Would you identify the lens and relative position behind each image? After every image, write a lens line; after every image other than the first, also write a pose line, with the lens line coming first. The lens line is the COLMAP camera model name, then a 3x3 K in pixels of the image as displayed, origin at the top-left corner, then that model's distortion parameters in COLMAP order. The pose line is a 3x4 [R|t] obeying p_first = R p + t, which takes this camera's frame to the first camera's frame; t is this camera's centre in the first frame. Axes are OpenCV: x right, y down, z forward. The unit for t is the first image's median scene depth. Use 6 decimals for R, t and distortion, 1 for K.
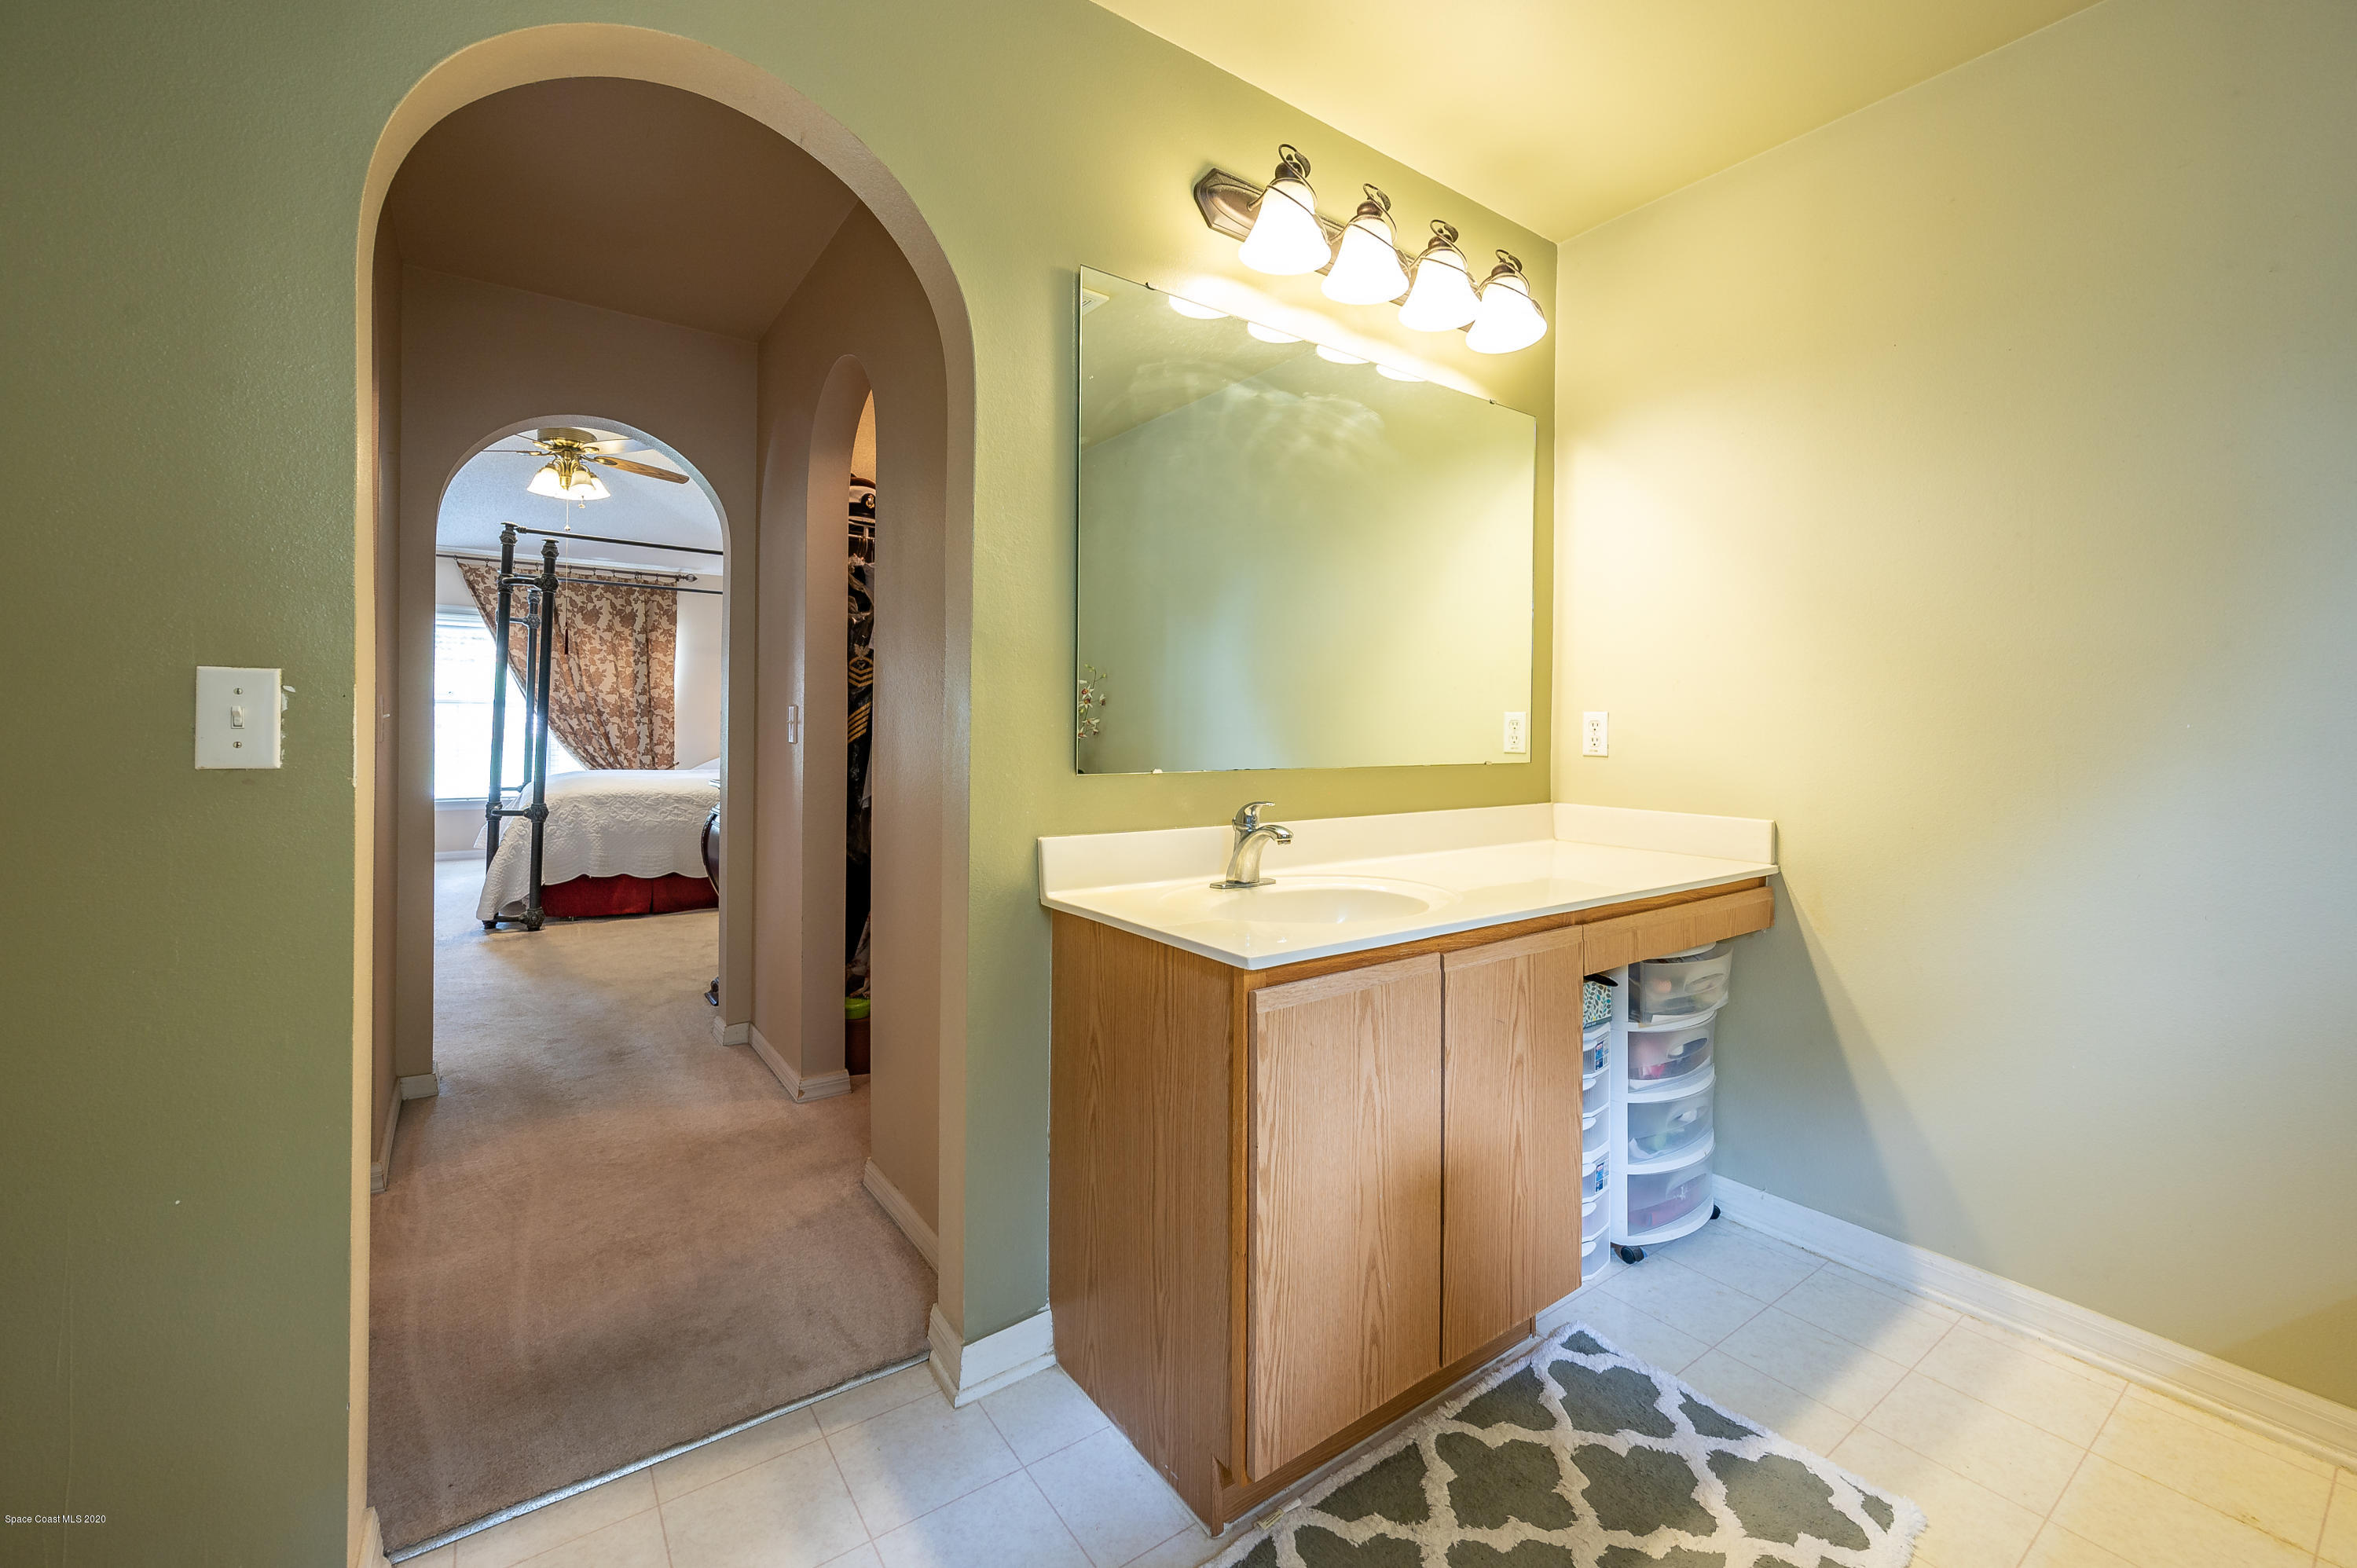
lens RADIAL K [[973.5, 0, 1150.9], [0, 973.5, 726.8], [0, 0, 1]] dist [0.000466, -0.000016]
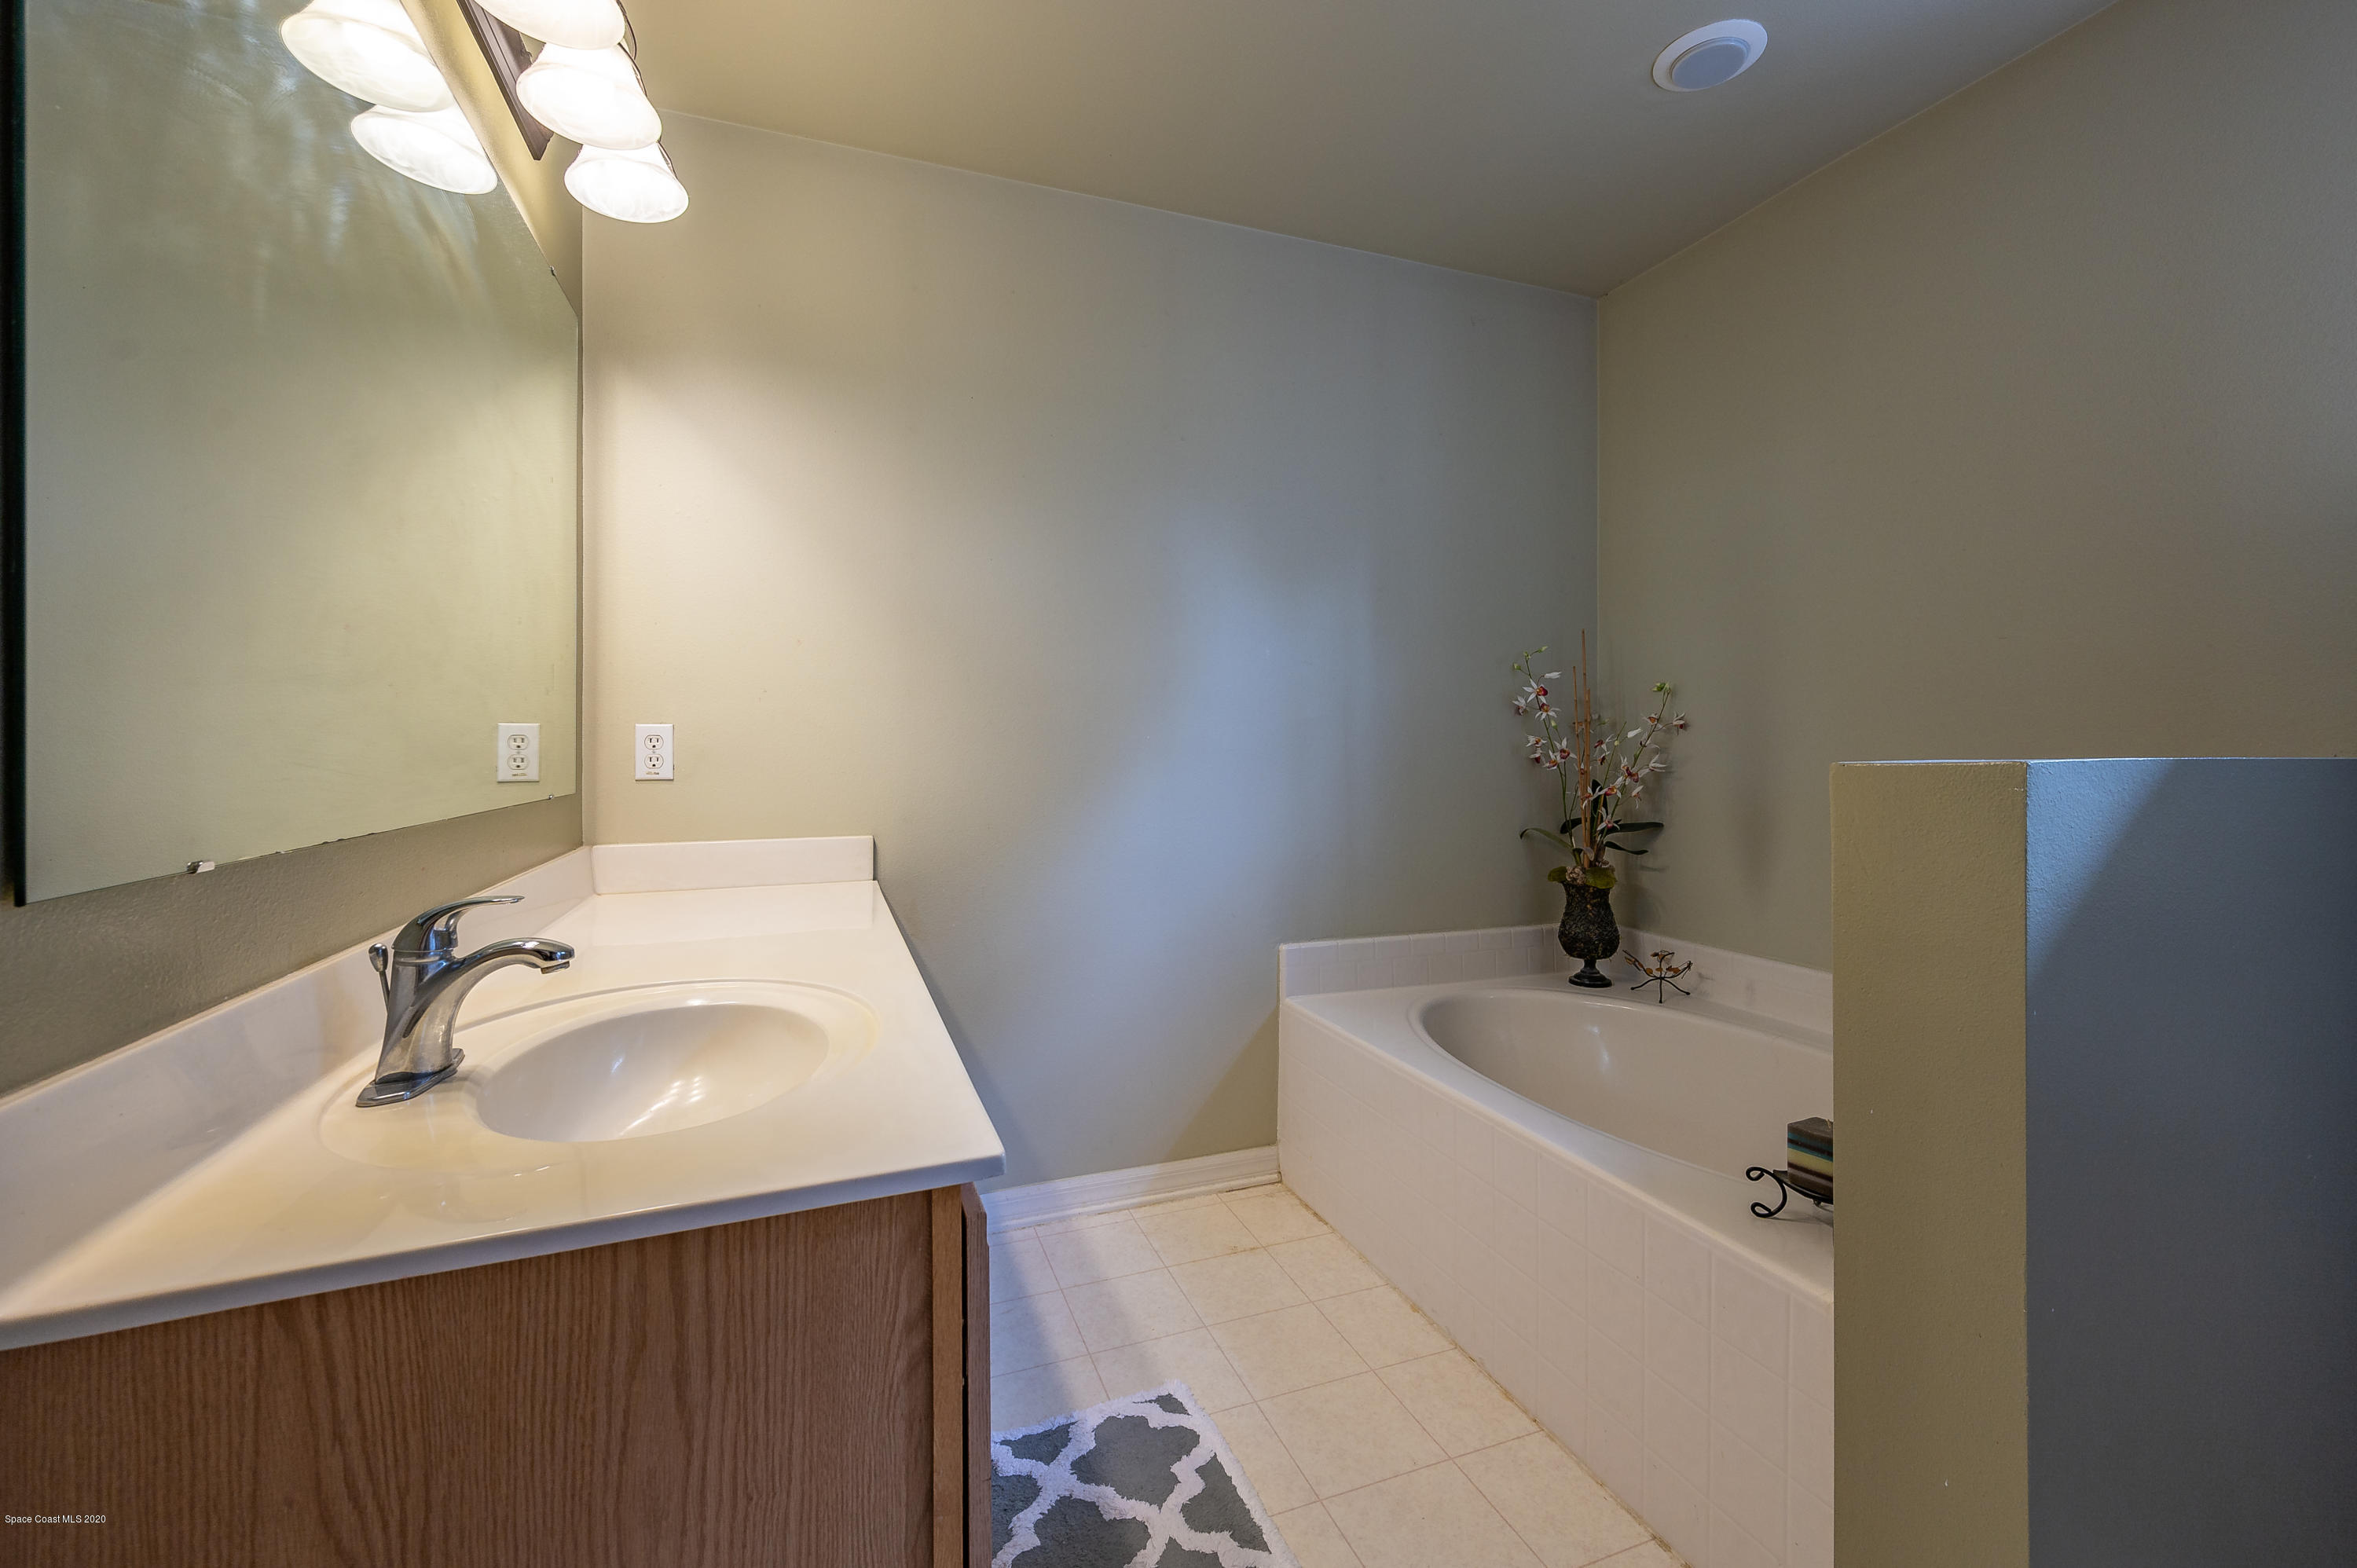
lens RADIAL K [[985.4, 0, 1188.6], [0, 985.4, 748.5], [0, 0, 1]] dist [0.001284, 0.000111]
pose [[0.222302, -0.015550, 0.974854, -0.353899], [0.009999, 0.999857, 0.013669, -0.002901], [-0.974927, 0.006709, 0.222426, 0.631960]]
